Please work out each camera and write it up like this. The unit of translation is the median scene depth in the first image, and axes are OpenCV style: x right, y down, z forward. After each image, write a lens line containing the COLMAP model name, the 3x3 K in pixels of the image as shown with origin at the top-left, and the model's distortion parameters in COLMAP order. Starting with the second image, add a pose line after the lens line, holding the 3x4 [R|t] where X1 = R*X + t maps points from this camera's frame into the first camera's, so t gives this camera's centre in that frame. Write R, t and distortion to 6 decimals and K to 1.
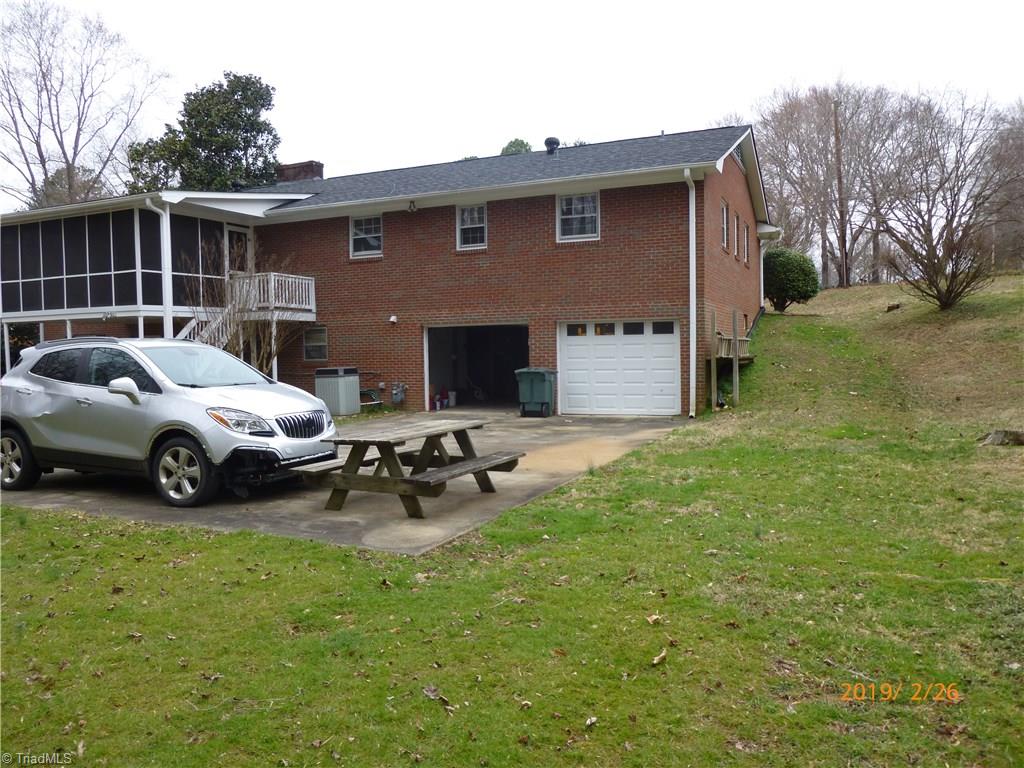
lens RADIAL K [[743.5, 0, 509.9], [0, 743.5, 385.5], [0, 0, 1]] dist [-0.047759, 0.014018]
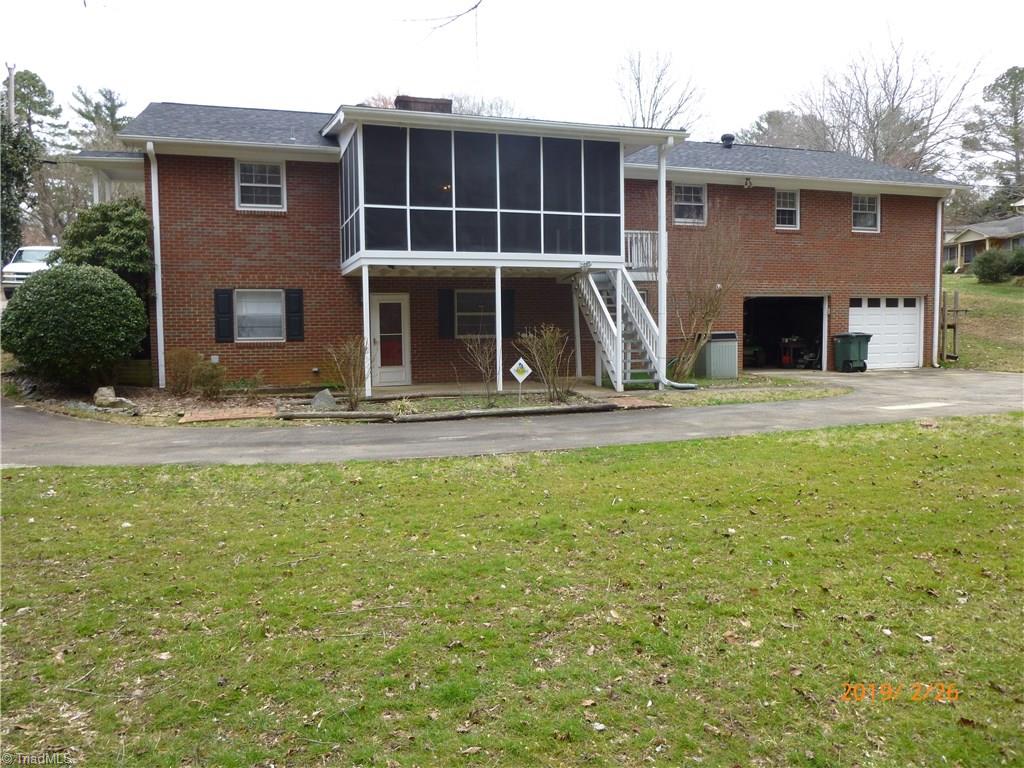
lens RADIAL K [[743.5, 0, 470.2], [0, 743.5, 358.8], [0, 0, 1]] dist [-0.047759, 0.014018]
pose [[0.780975, -0.016364, 0.624347, -1.130631], [0.023619, 0.999715, -0.003342, 0.007649], [-0.624115, 0.017356, 0.781140, 0.423410]]
